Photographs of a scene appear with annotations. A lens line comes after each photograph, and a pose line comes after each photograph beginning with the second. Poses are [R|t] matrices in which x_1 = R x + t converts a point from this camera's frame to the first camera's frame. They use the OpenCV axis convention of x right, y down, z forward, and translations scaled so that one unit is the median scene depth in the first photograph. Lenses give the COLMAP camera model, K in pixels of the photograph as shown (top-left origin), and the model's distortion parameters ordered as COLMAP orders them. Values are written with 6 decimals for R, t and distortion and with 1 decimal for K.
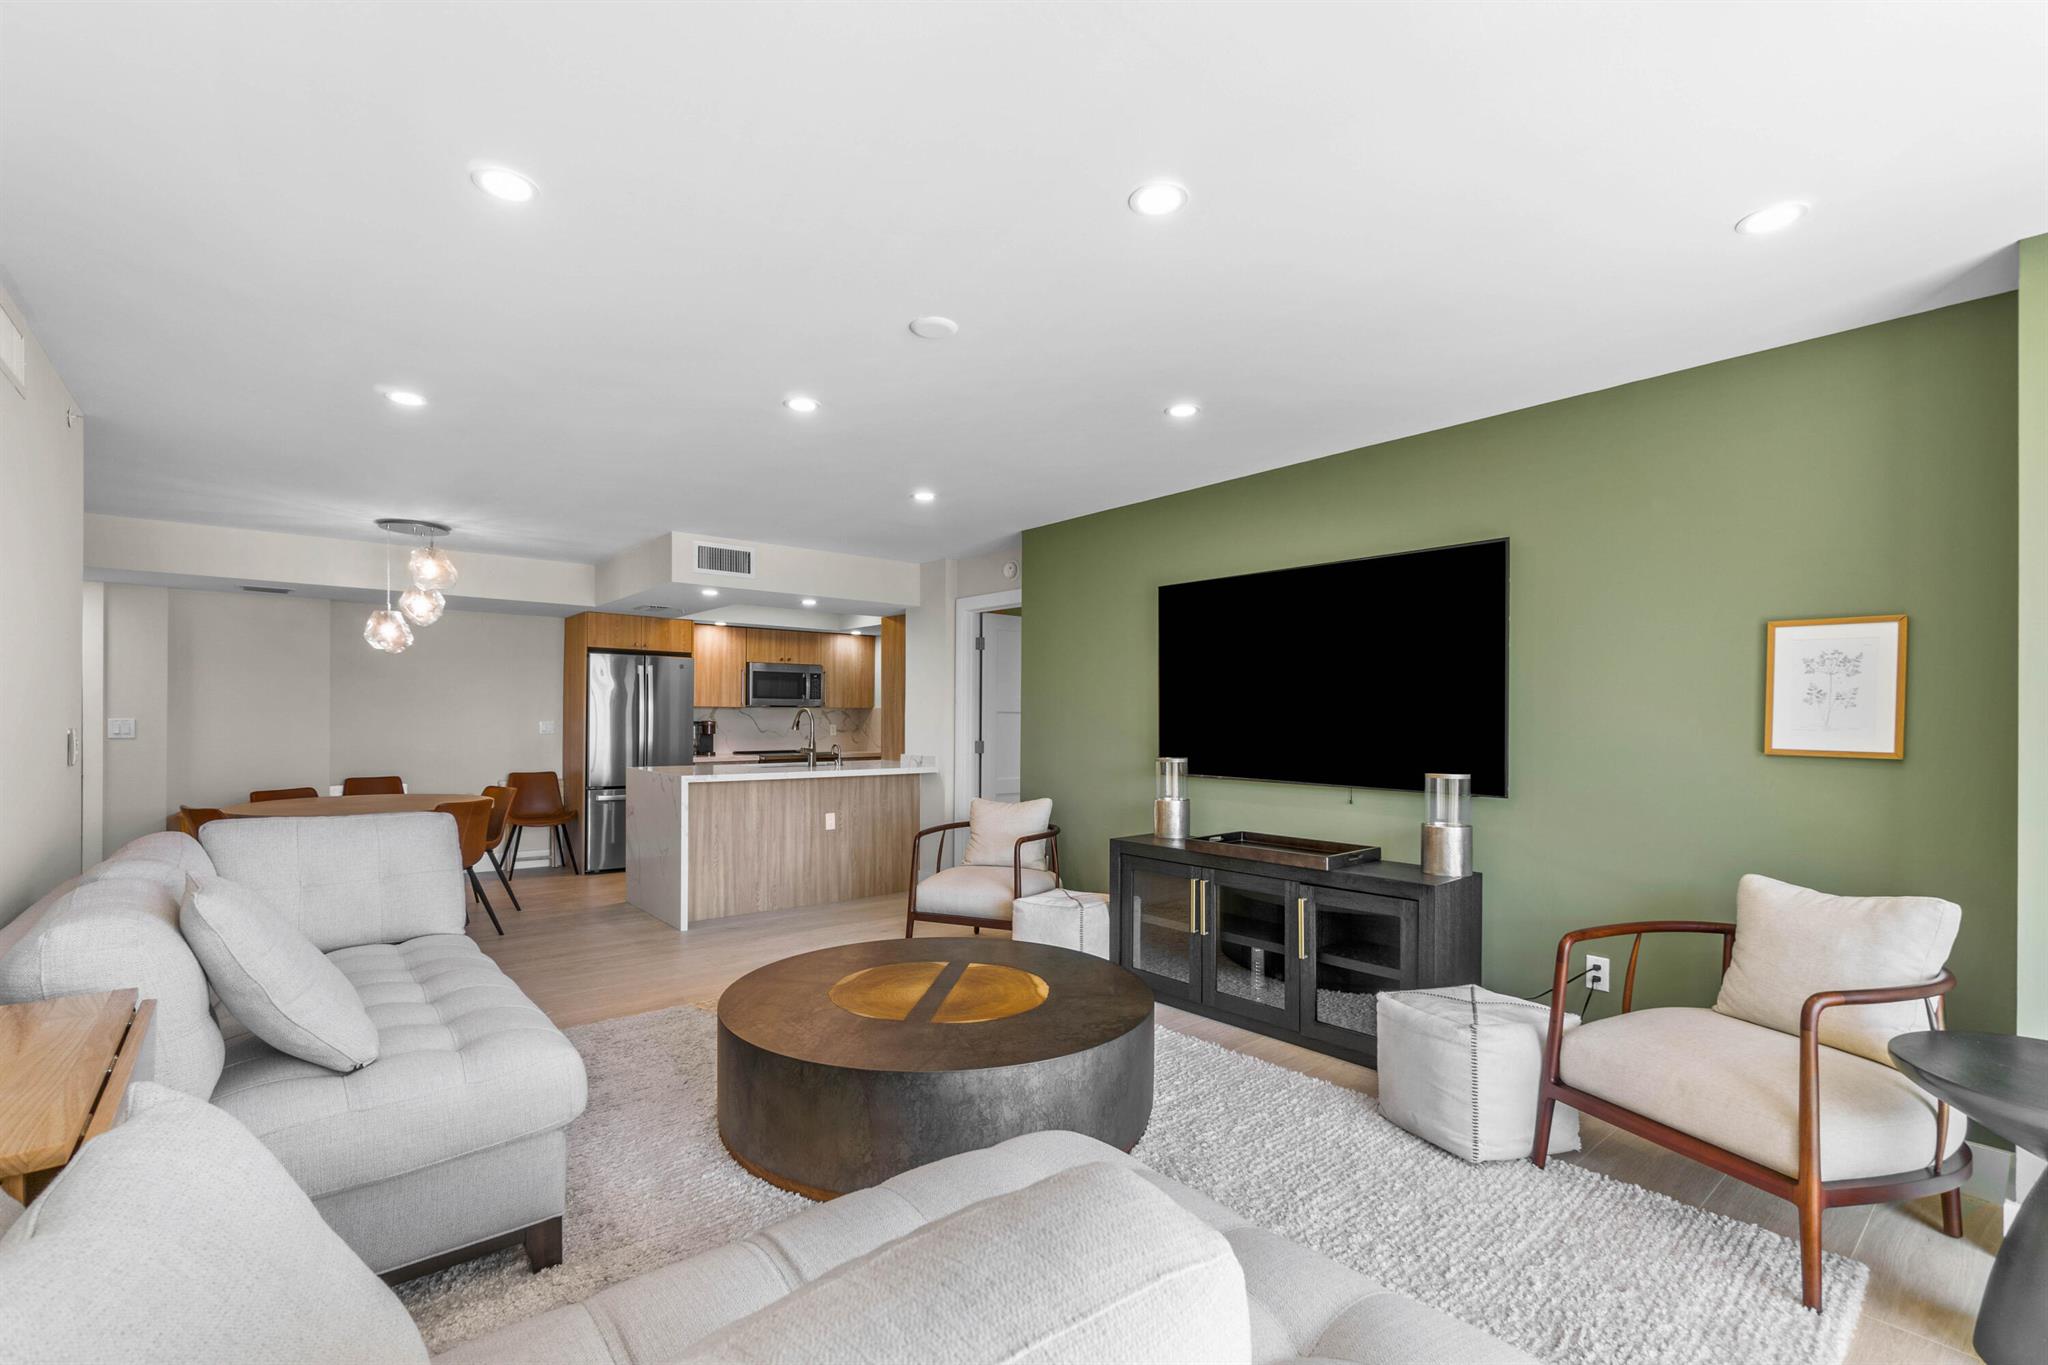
lens RADIAL K [[885.7, 0, 1012.5], [0, 885.7, 715.2], [0, 0, 1]] dist [-0.005907, 0.001852]
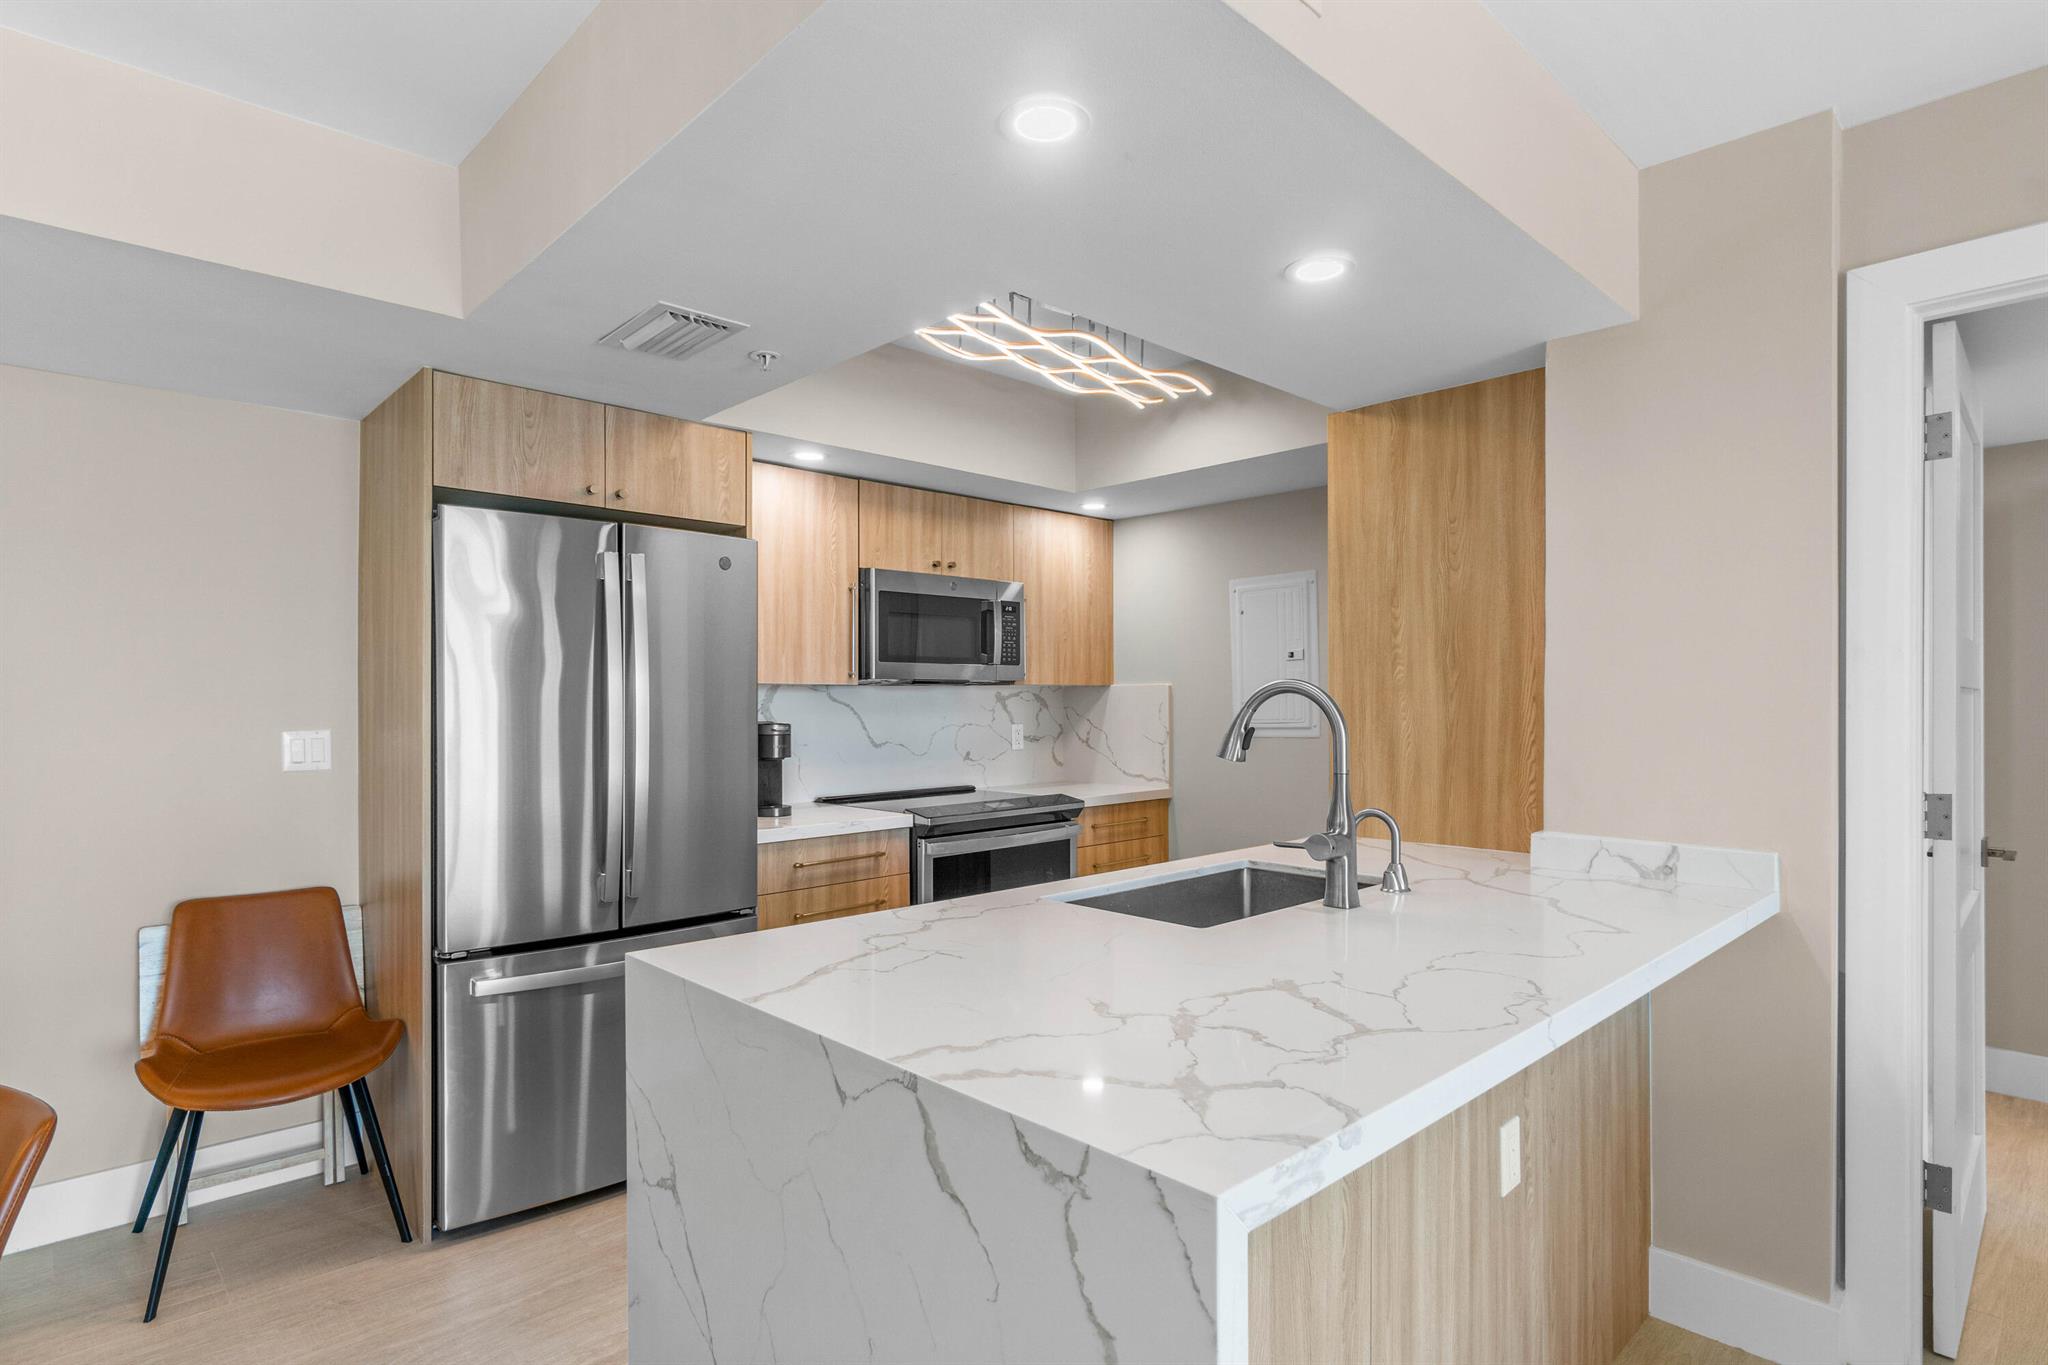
lens RADIAL K [[1045.2, 0, 1034.5], [0, 1045.2, 706.5], [0, 0, 1]] dist [-0.015518, -0.001300]
pose [[0.997082, -0.007113, 0.076003, -0.289969], [0.006645, 0.999957, 0.006407, -0.002418], [-0.076045, -0.005884, 0.997087, 0.603527]]
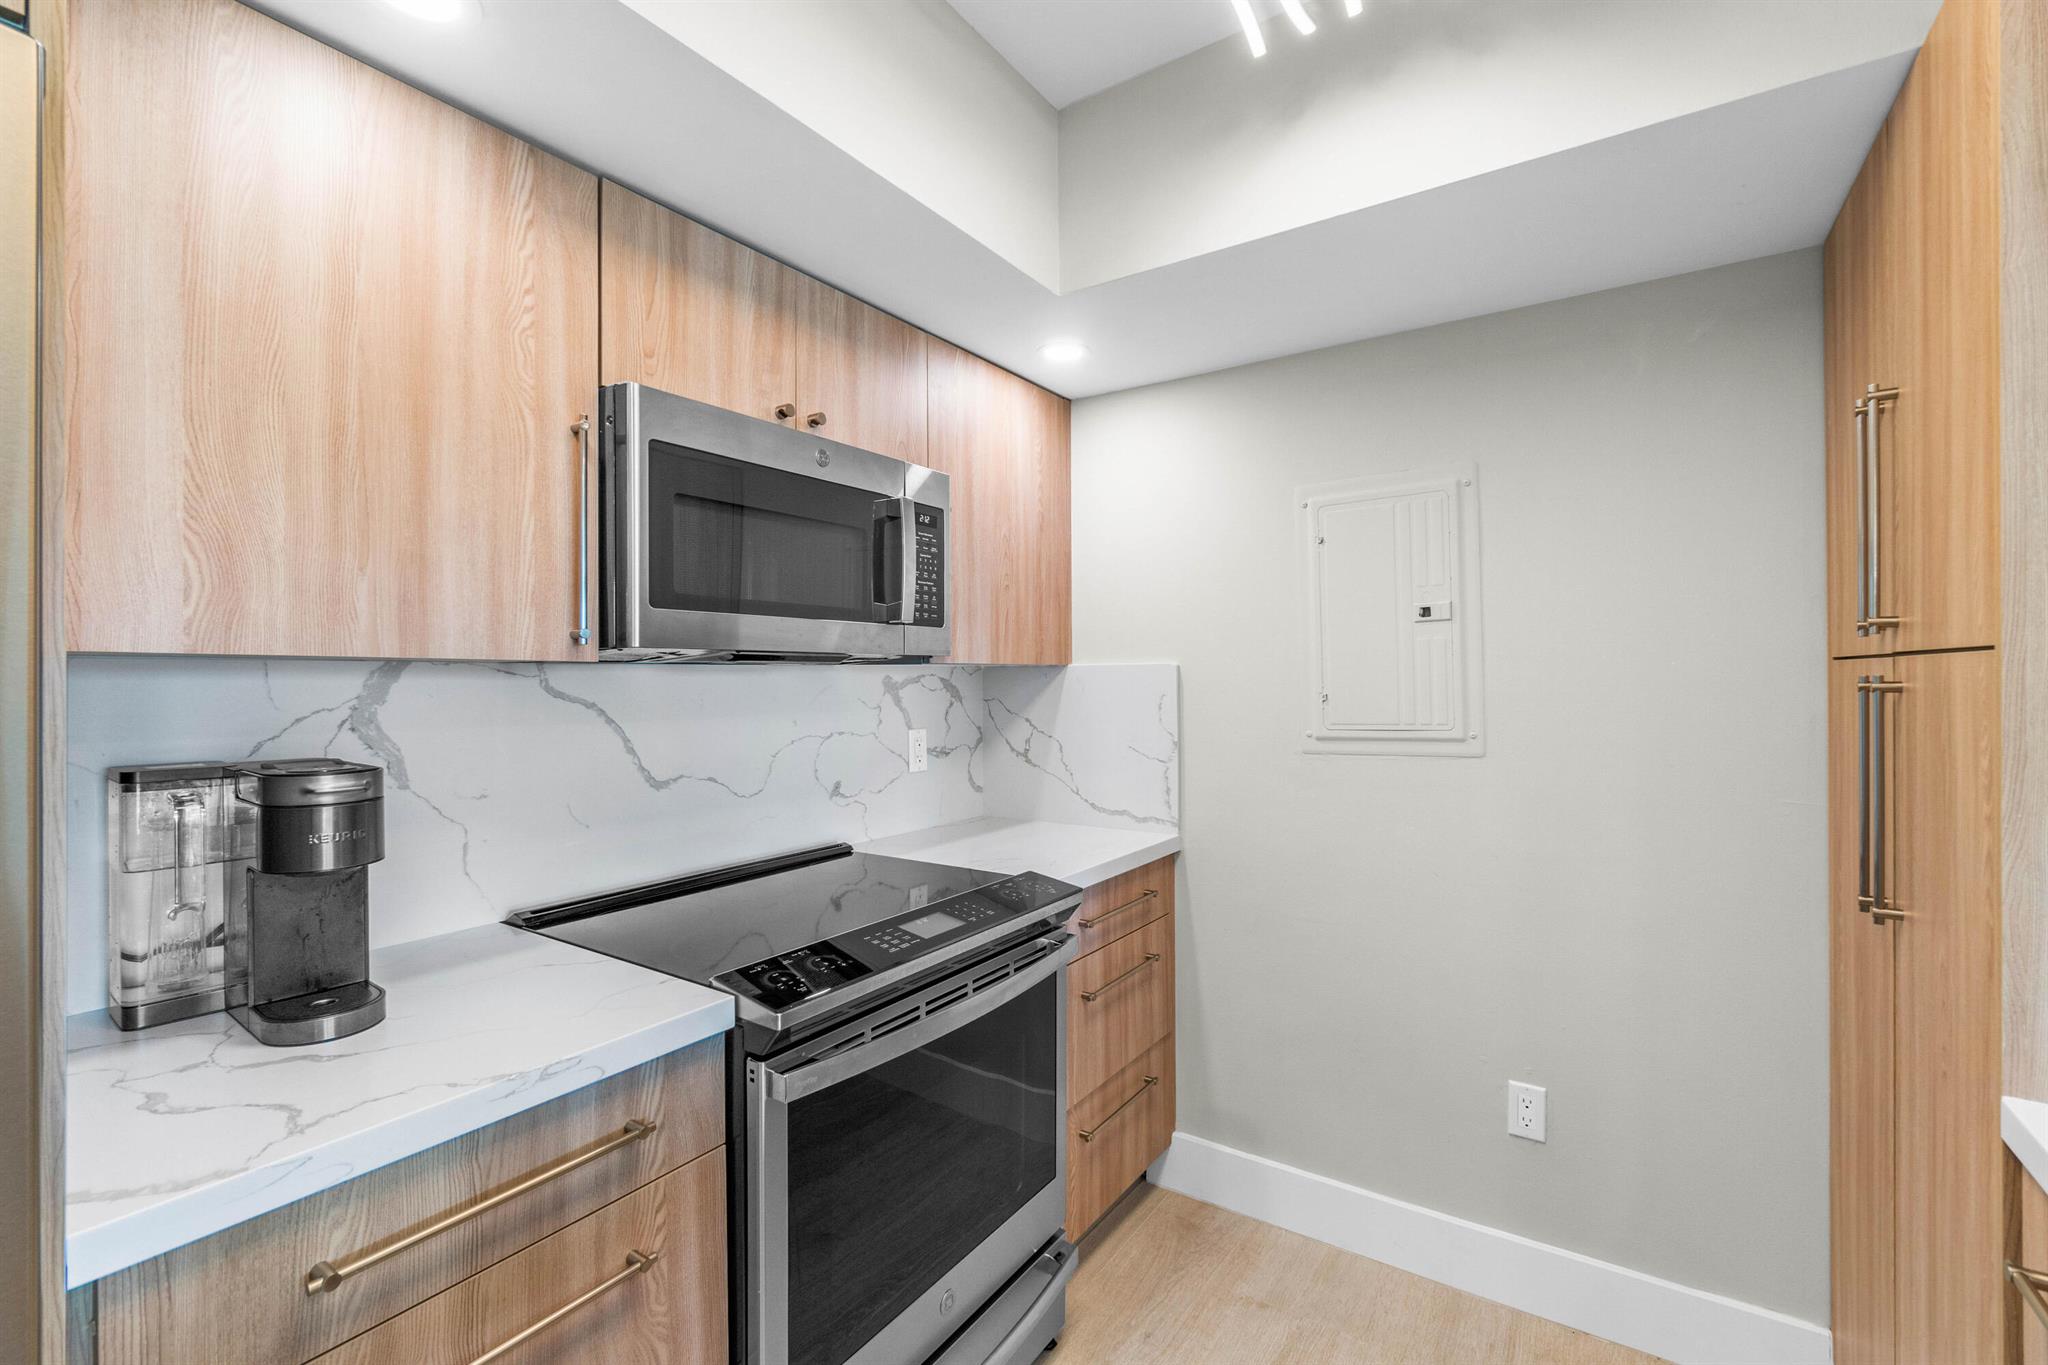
lens RADIAL K [[885.7, 0, 1028.7], [0, 885.7, 683.8], [0, 0, 1]] dist [-0.005907, 0.001852]
pose [[0.961621, -0.009550, 0.274217, -0.301605], [0.007751, 0.999941, 0.007643, -0.006434], [-0.274273, -0.005225, 0.961638, 0.917396]]
